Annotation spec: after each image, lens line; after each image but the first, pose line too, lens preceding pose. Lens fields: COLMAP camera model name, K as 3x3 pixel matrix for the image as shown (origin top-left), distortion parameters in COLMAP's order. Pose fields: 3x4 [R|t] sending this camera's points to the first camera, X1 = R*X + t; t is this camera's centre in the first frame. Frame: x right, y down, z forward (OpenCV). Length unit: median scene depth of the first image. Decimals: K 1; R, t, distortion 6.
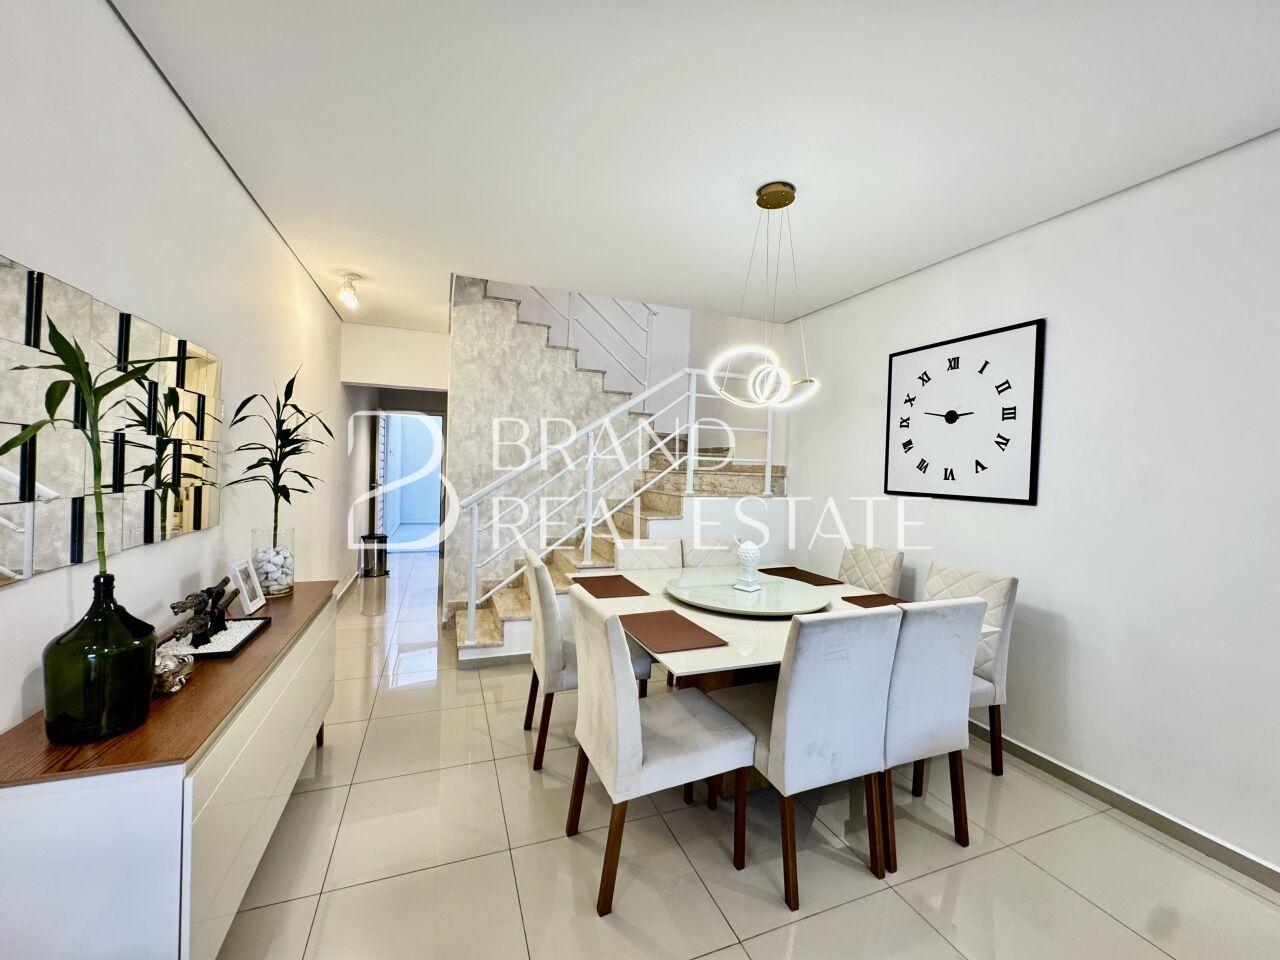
lens RADIAL K [[511.1, 0, 638.3], [0, 511.1, 478.3], [0, 0, 1]] dist [-0.000733, 0.000284]
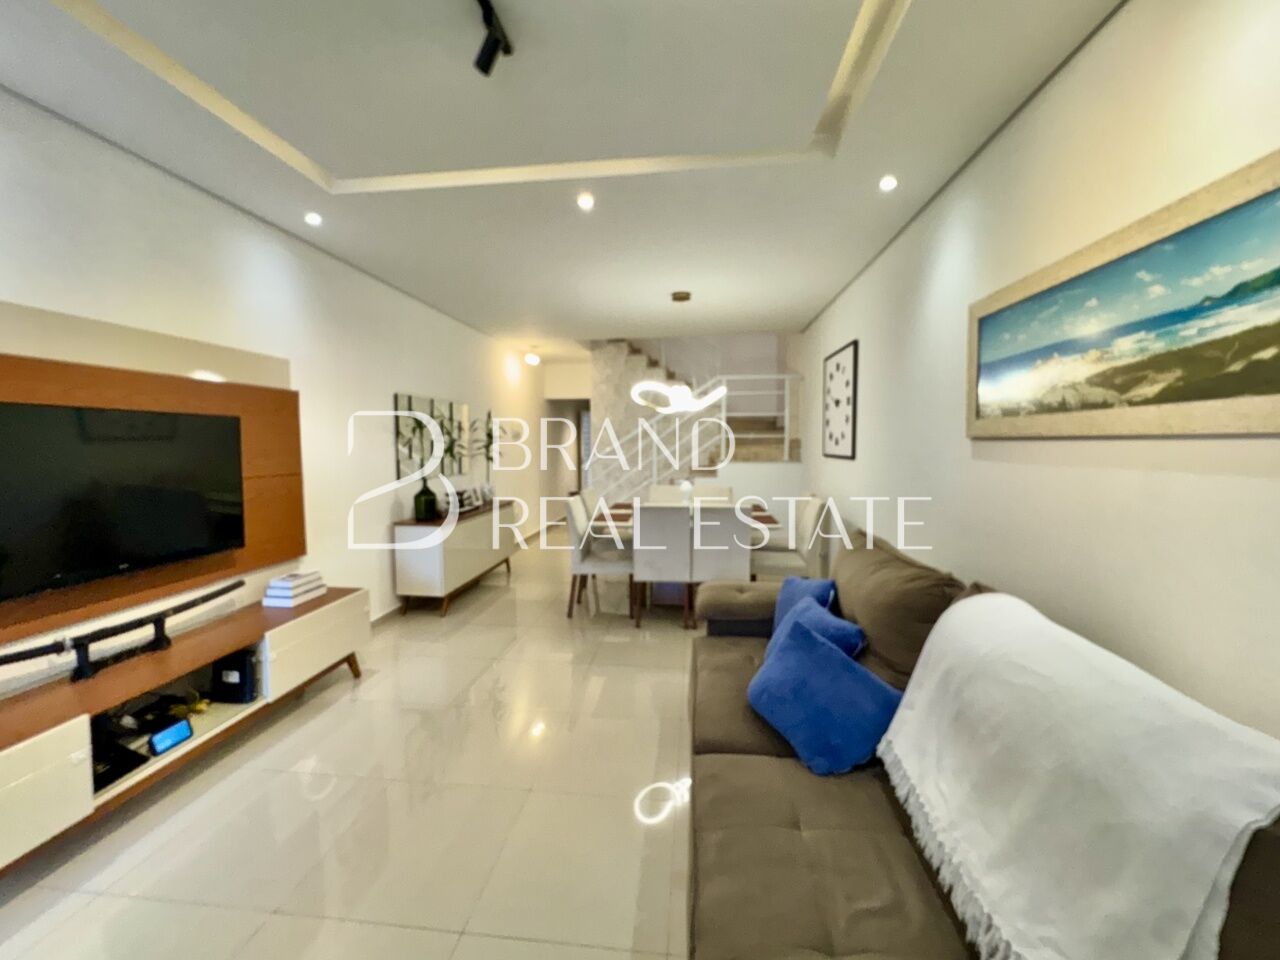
lens RADIAL K [[502.8, 0, 640.3], [0, 502.8, 476.9], [0, 0, 1]] dist [0.001385, 0.000304]
pose [[0.885961, -0.001849, -0.463757, 0.779076], [0.019508, 0.999256, 0.033285, 0.035521], [0.463350, -0.038536, 0.885337, -0.576360]]
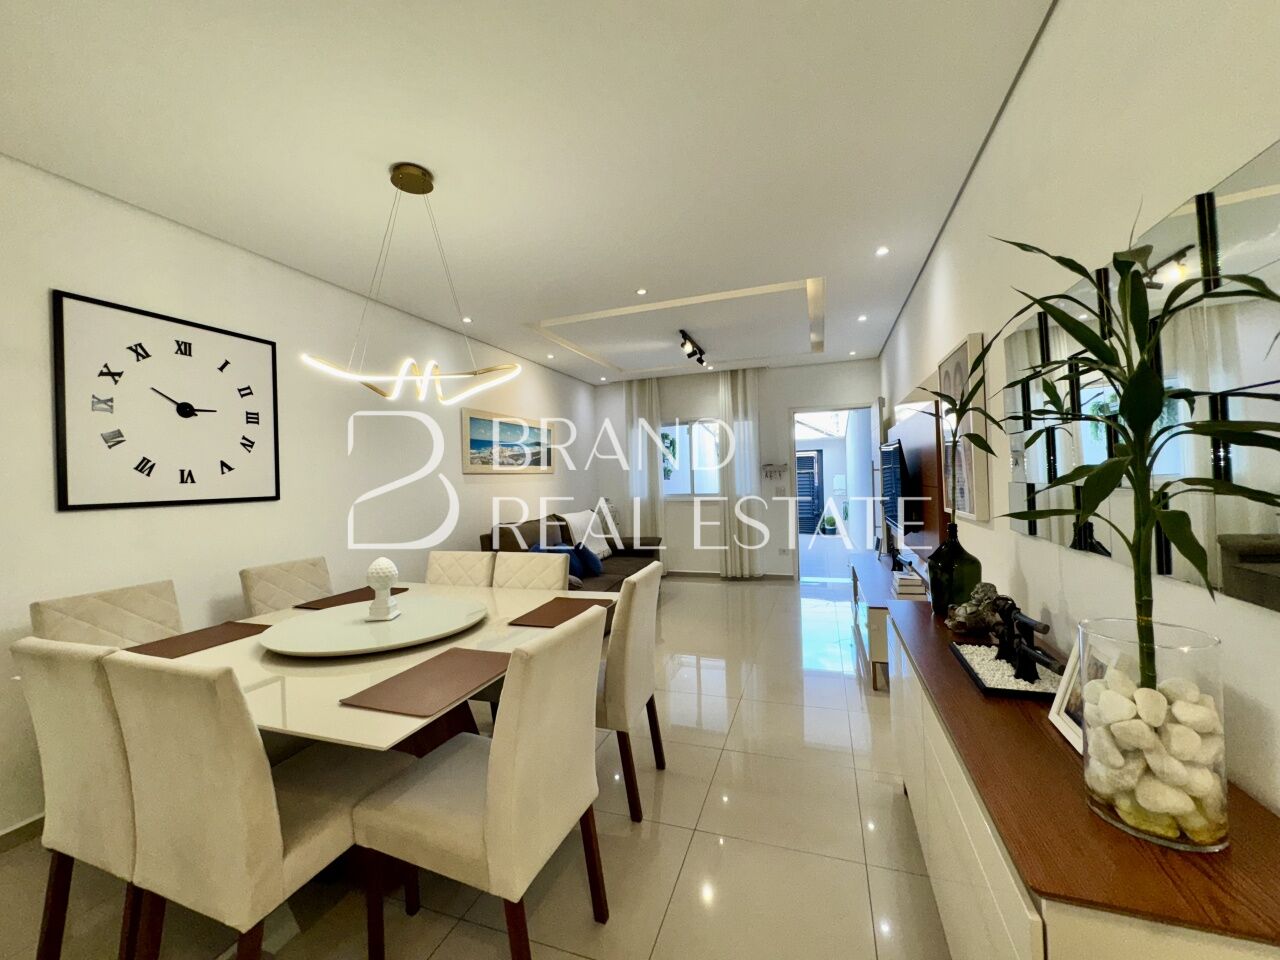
lens RADIAL K [[511.1, 0, 638.3], [0, 511.1, 478.3], [0, 0, 1]] dist [-0.000733, 0.000284]
pose [[-0.758617, -0.005662, 0.651512, -0.524179], [0.024874, 0.998982, 0.037645, -0.018316], [-0.651061, 0.044764, -0.757704, 1.152611]]
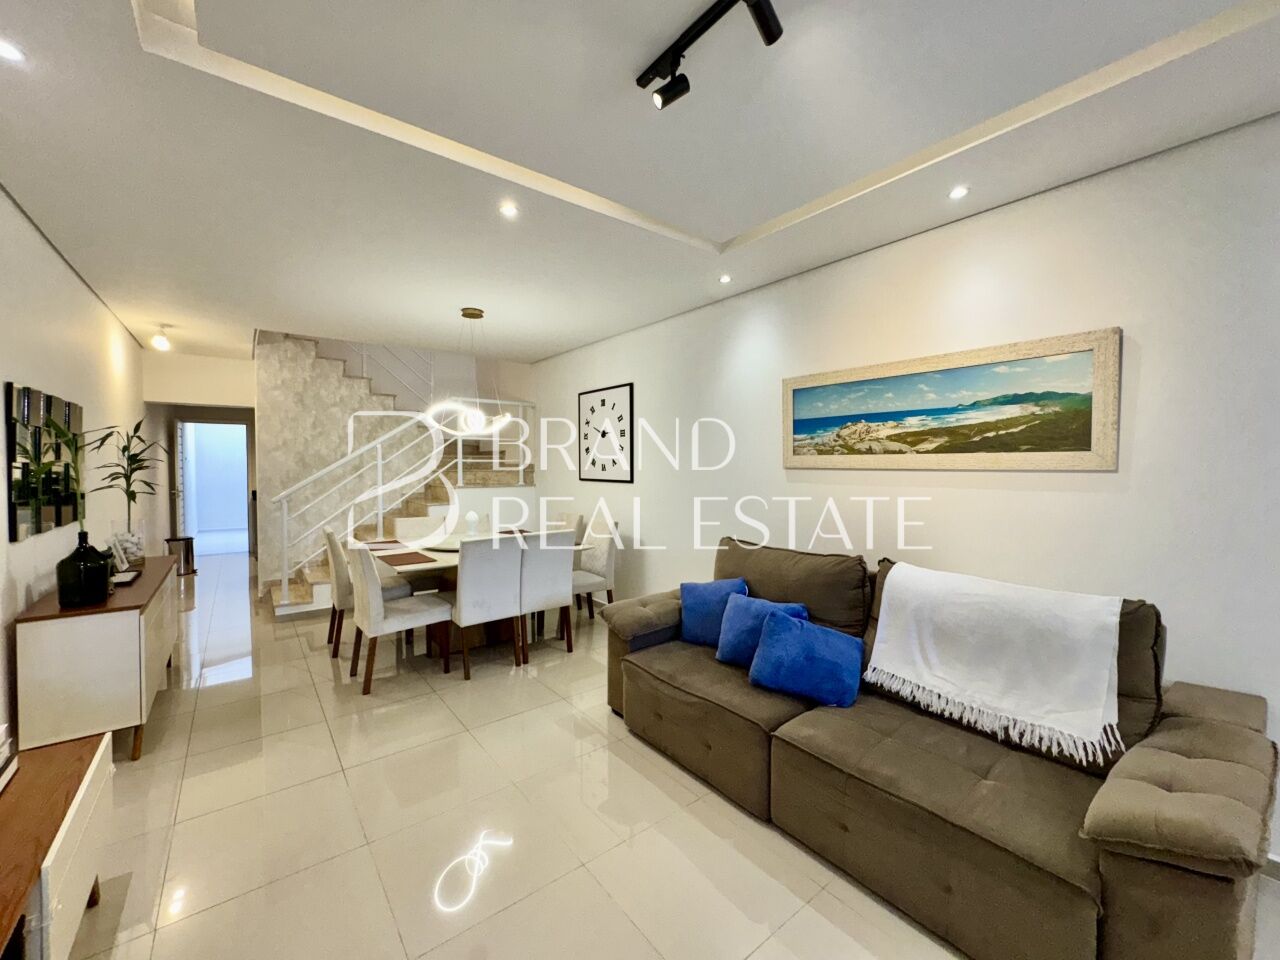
lens RADIAL K [[511.1, 0, 638.3], [0, 511.1, 478.3], [0, 0, 1]] dist [-0.000733, 0.000284]
pose [[0.956373, -0.038774, 0.289563, 0.222152], [0.035643, 0.999235, 0.016083, 0.004962], [-0.289965, -0.005060, 0.957024, -0.668119]]
